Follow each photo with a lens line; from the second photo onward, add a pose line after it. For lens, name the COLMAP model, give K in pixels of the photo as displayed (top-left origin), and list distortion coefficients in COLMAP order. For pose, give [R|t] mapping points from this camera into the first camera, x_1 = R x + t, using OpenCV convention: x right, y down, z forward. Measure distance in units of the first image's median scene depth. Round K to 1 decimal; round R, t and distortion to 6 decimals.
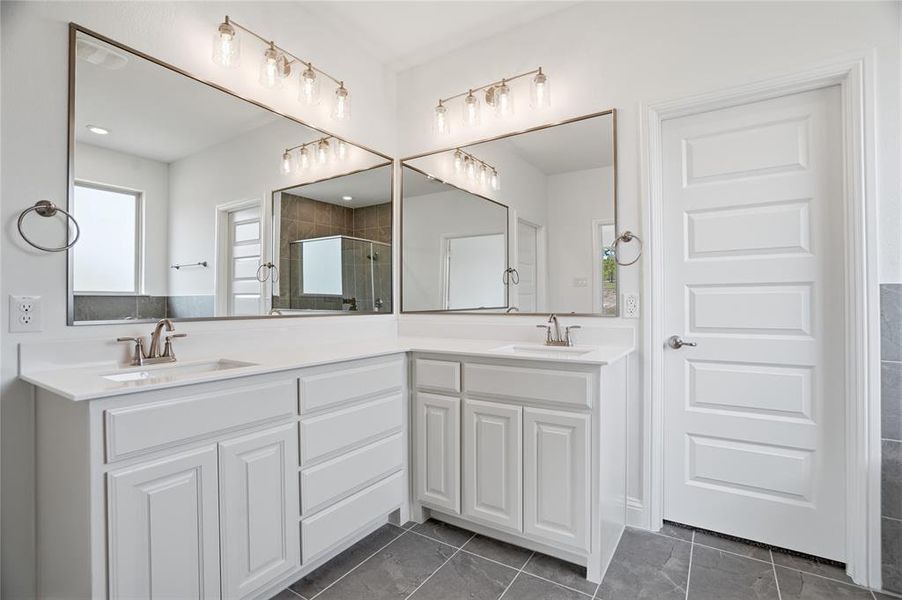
lens RADIAL K [[418.3, 0, 453.0], [0, 418.3, 300.0], [0, 0, 1]] dist [-0.052550, 0.019115]
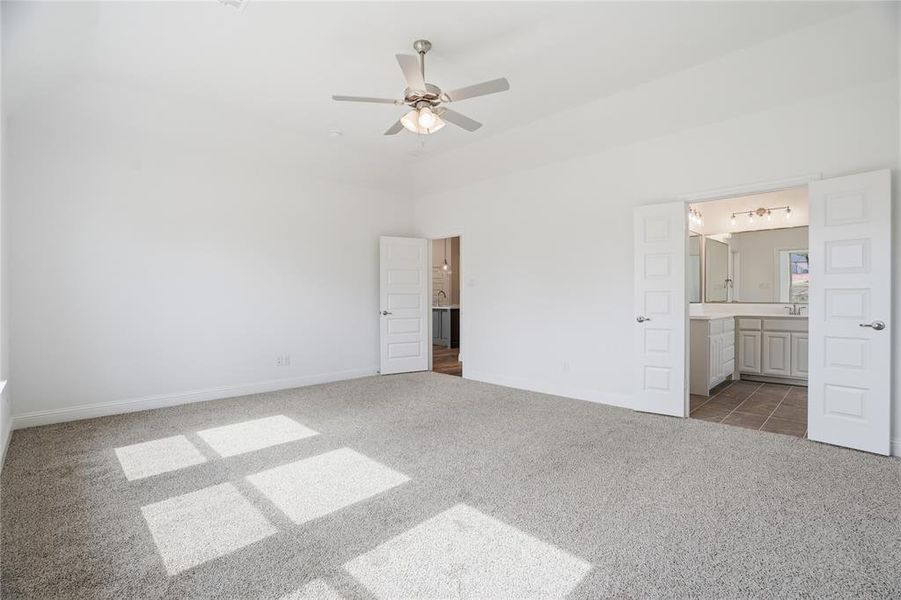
lens RADIAL K [[417.8, 0, 452.4], [0, 417.8, 300.0], [0, 0, 1]] dist [-0.052550, 0.019115]
pose [[0.979091, 0.003900, -0.203386, -1.487261], [-0.002055, 0.999955, 0.009278, -0.001887], [0.203413, -0.008666, 0.979055, -2.151128]]
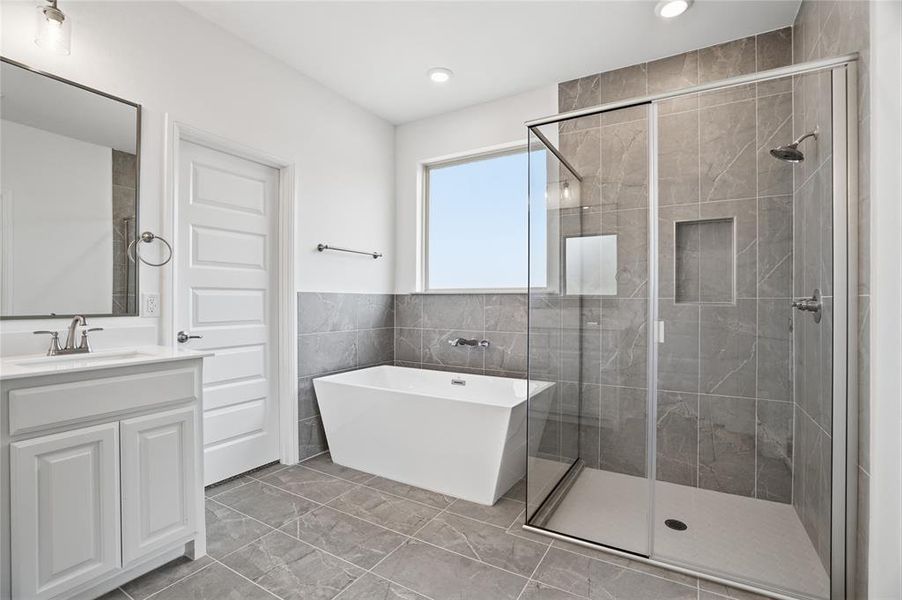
lens RADIAL K [[418.3, 0, 453.0], [0, 418.3, 300.0], [0, 0, 1]] dist [-0.052550, 0.019115]
pose [[-0.045530, 0.006307, 0.998943, -0.661055], [-0.007933, 0.999946, -0.006675, 0.002416], [-0.998931, -0.008229, -0.045477, 0.320923]]
